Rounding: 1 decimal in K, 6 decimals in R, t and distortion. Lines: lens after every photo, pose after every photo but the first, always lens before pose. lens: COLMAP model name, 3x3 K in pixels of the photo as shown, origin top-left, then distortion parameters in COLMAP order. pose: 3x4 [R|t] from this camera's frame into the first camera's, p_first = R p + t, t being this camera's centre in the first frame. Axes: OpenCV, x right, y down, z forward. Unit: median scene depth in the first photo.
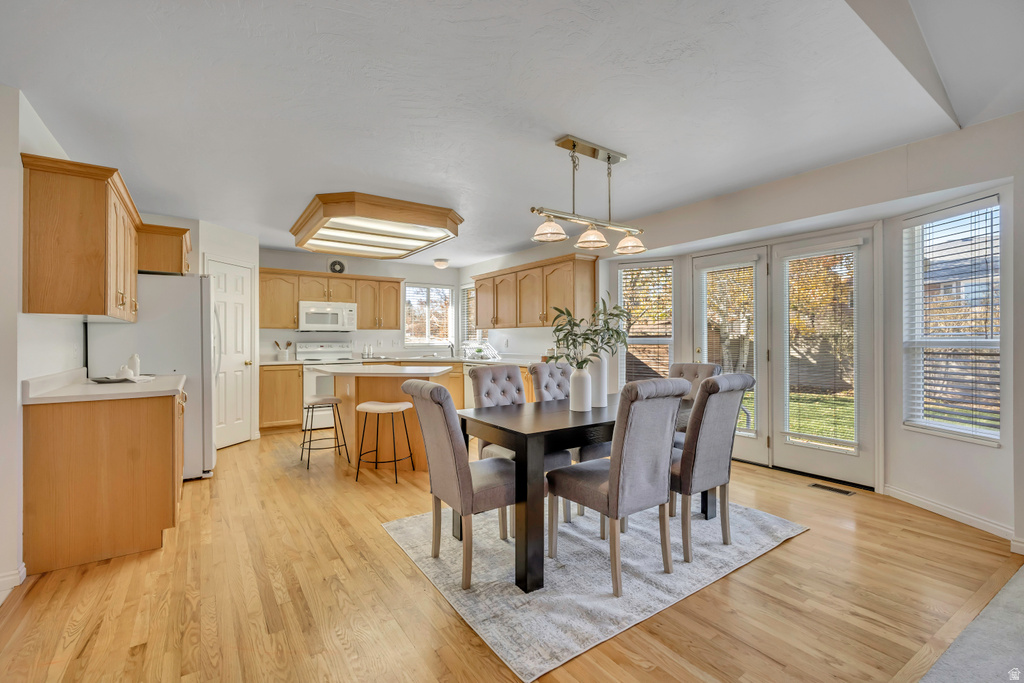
lens RADIAL K [[444.5, 0, 512.0], [0, 444.5, 341.5], [0, 0, 1]] dist [-0.000761, 0.000353]
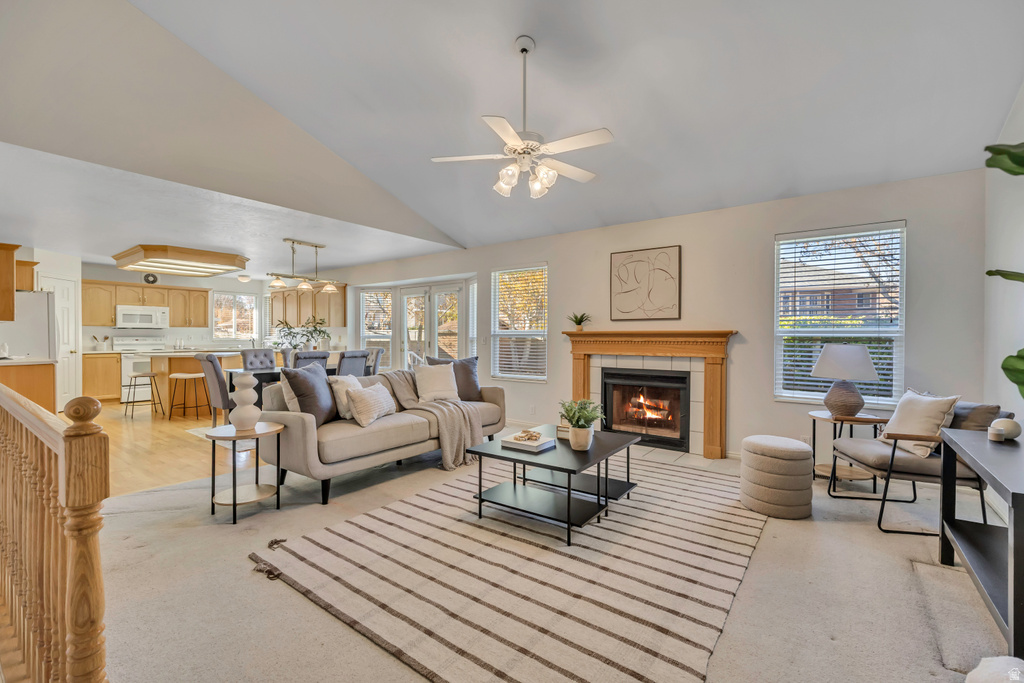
lens RADIAL K [[444.5, 0, 512.0], [0, 444.5, 341.5], [0, 0, 1]] dist [-0.000761, 0.000353]
pose [[0.948289, 0.000201, 0.317409, 0.217679], [-0.002797, 0.999966, 0.007724, 0.003084], [-0.317397, -0.008212, 0.948257, -0.632934]]
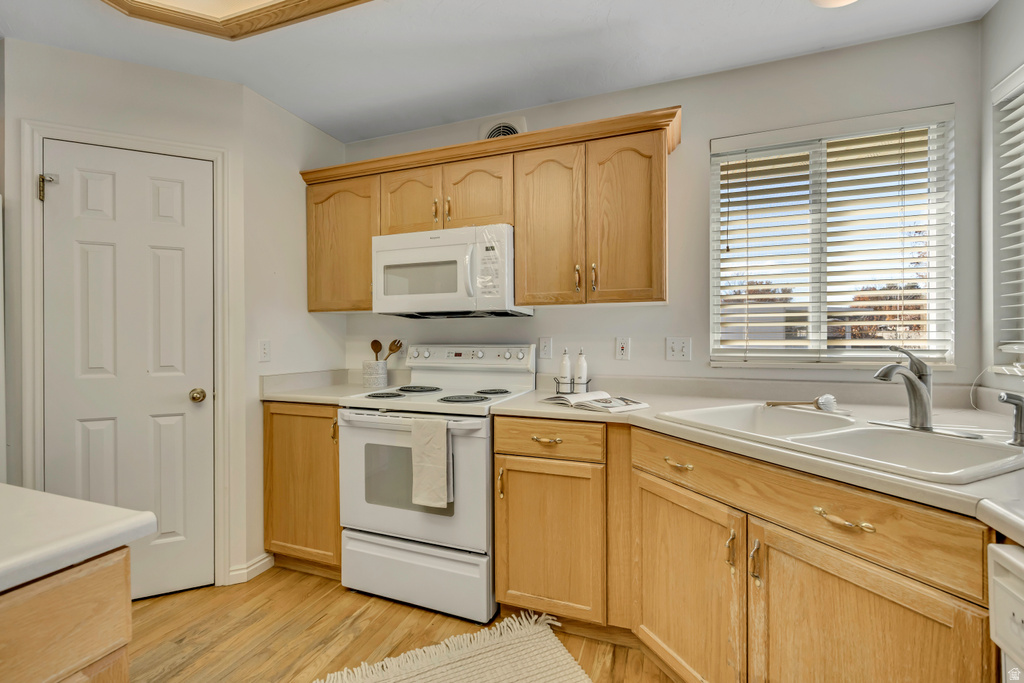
lens RADIAL K [[444.5, 0, 512.0], [0, 444.5, 341.5], [0, 0, 1]] dist [-0.000761, 0.000353]
pose [[0.567716, 0.004981, -0.823209, -0.096404], [0.001253, 0.999975, 0.006915, -0.003755], [0.823223, -0.004958, 0.567696, 0.912446]]
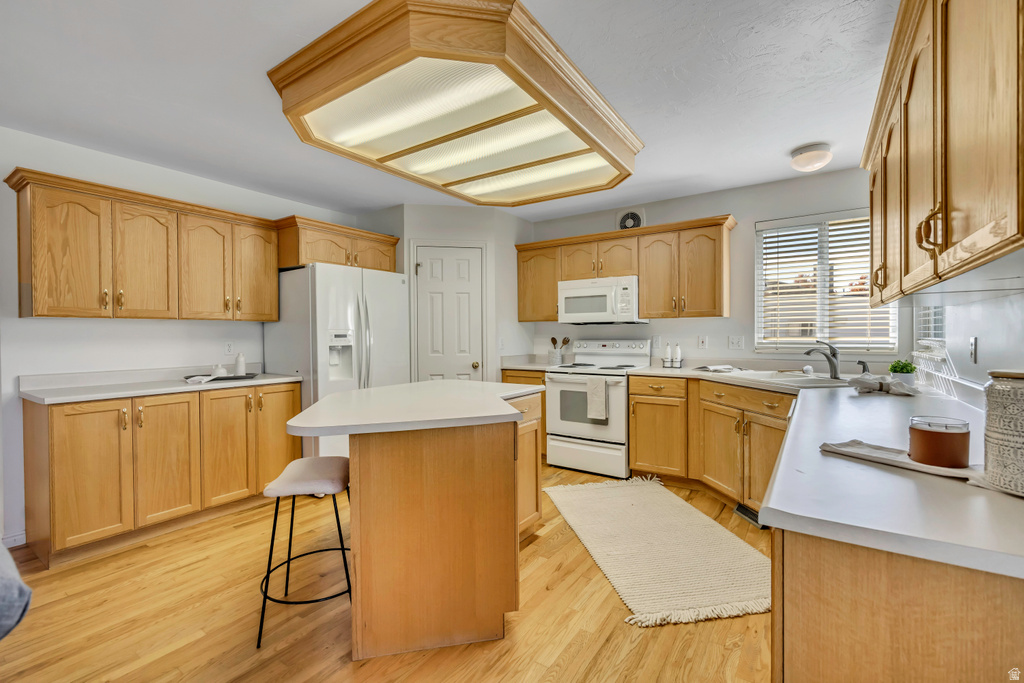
lens RADIAL K [[444.5, 0, 512.0], [0, 444.5, 341.5], [0, 0, 1]] dist [-0.000761, 0.000353]
pose [[0.353435, 0.012625, -0.935374, 0.167076], [0.004821, 0.999871, 0.015317, -0.007670], [0.935447, -0.009923, 0.353328, 0.703659]]
